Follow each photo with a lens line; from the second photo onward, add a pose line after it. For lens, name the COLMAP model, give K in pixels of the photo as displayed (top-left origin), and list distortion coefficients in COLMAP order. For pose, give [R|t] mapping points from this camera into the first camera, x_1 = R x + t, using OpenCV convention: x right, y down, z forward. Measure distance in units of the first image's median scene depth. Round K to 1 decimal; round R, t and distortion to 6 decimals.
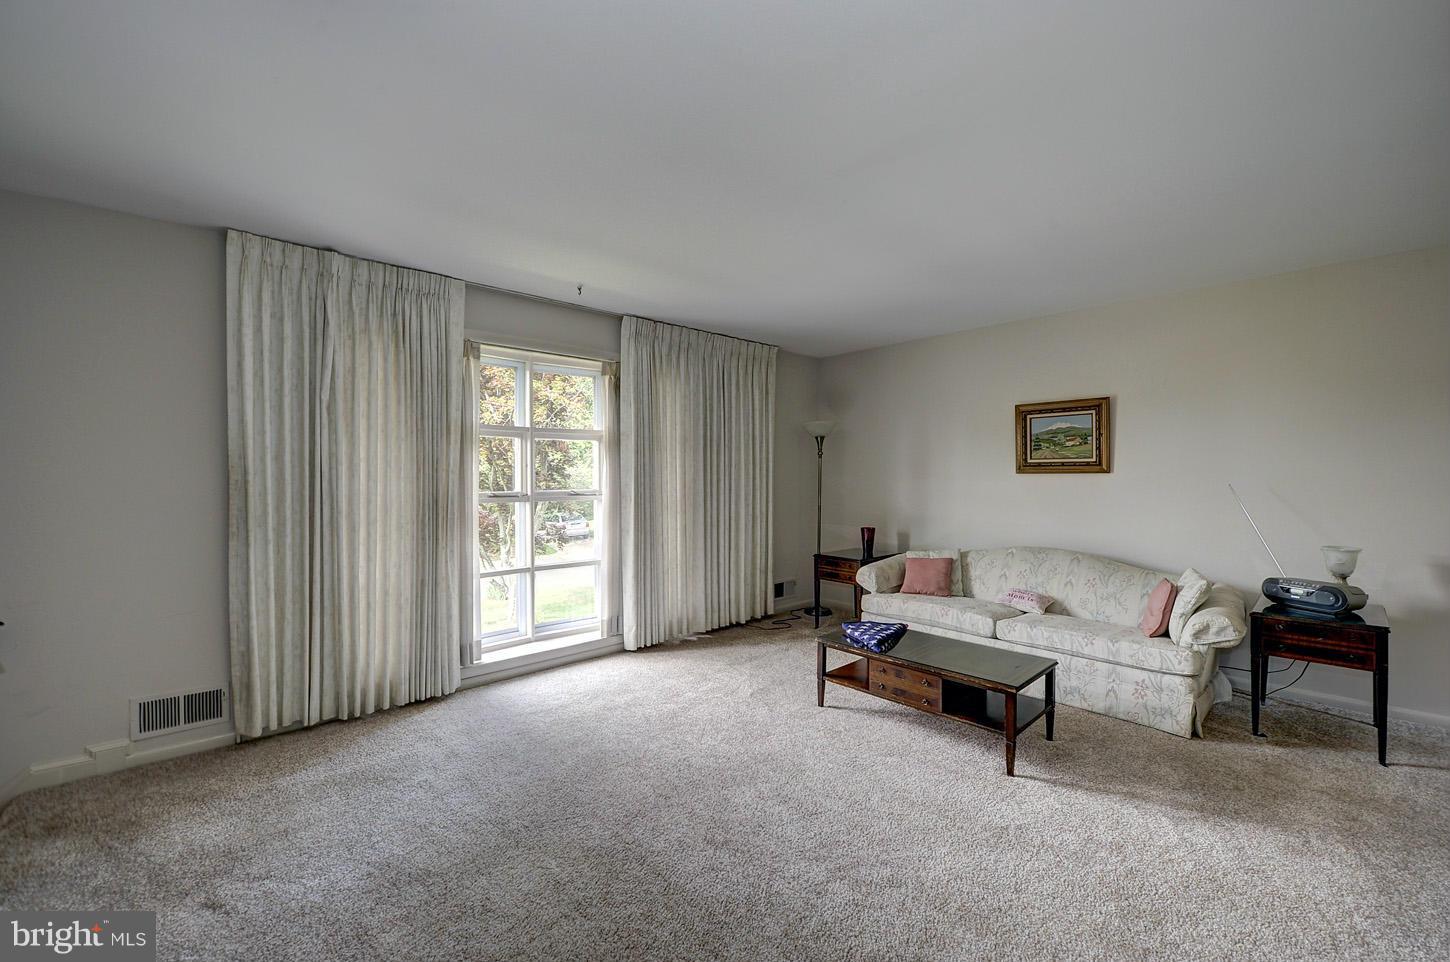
lens RADIAL K [[577.9, 0, 732.5], [0, 577.9, 470.2], [0, 0, 1]] dist [-0.000808, -0.000172]
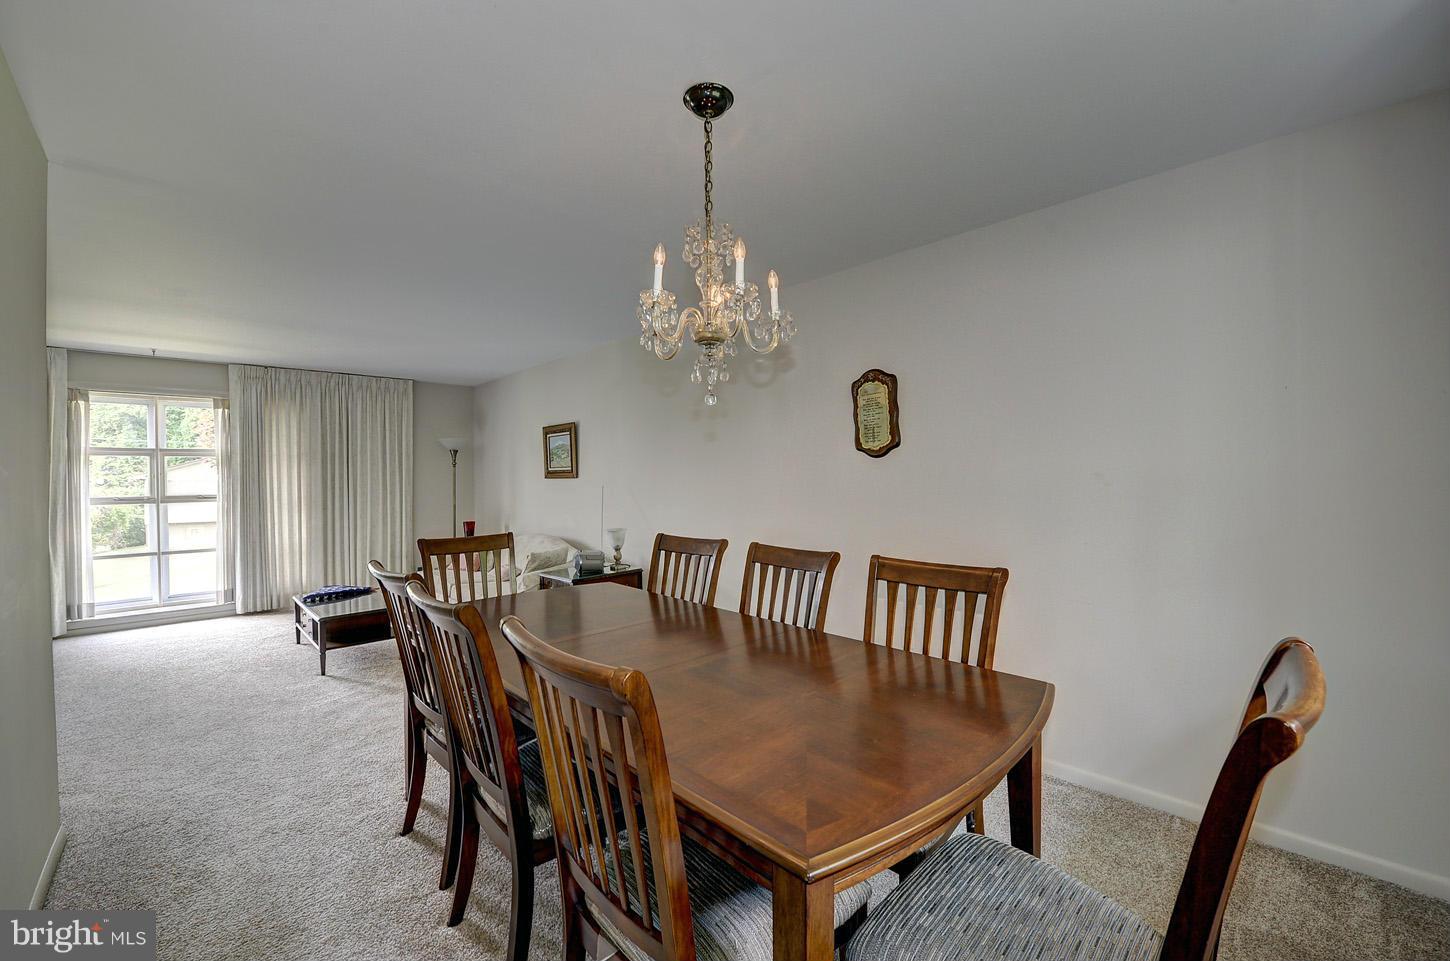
lens RADIAL K [[577.9, 0, 715.1], [0, 577.9, 476.6], [0, 0, 1]] dist [-0.000808, -0.000172]
pose [[0.999894, -0.009208, -0.011257, 0.949281], [0.009295, 0.999927, 0.007761, -0.006559], [0.011185, -0.007864, 0.999907, -0.328993]]
